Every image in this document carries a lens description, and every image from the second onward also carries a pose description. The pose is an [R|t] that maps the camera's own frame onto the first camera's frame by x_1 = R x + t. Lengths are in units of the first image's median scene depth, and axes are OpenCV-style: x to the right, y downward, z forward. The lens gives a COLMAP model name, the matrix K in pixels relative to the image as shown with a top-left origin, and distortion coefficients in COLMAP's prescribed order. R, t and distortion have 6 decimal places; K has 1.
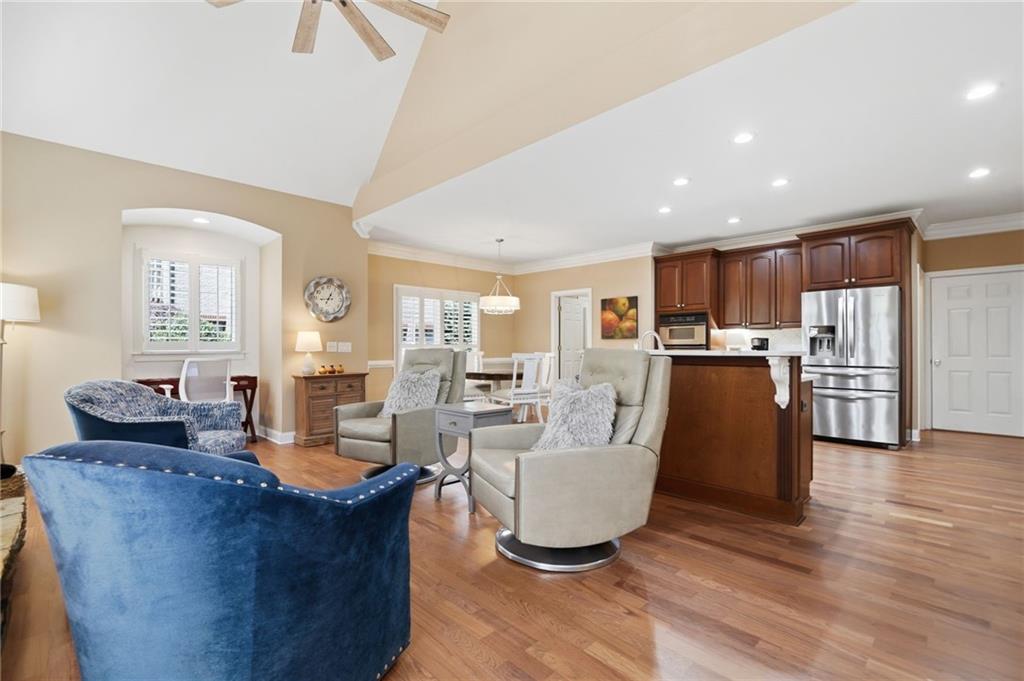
lens RADIAL K [[468.1, 0, 494.2], [0, 468.1, 344.0], [0, 0, 1]] dist [0.015178, 0.000814]
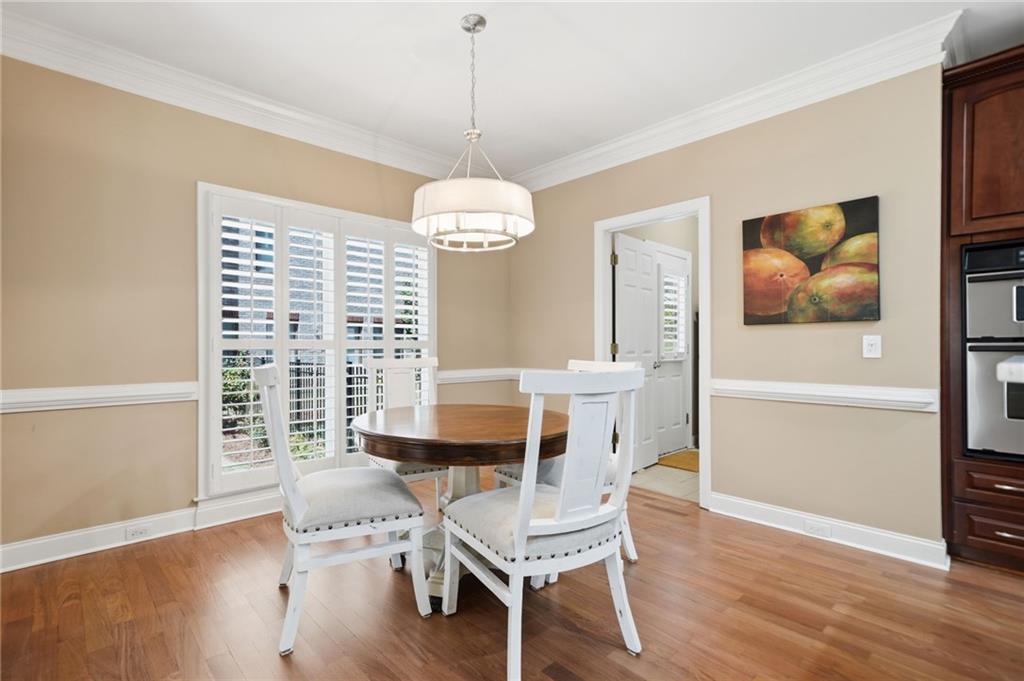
lens RADIAL K [[468.1, 0, 494.2], [0, 468.1, 344.0], [0, 0, 1]] dist [0.015178, 0.000814]
pose [[0.997846, 0.000033, 0.065598, 0.002435], [0.000492, 0.999968, -0.007983, 0.007989], [-0.065596, 0.007998, 0.997814, 0.670663]]
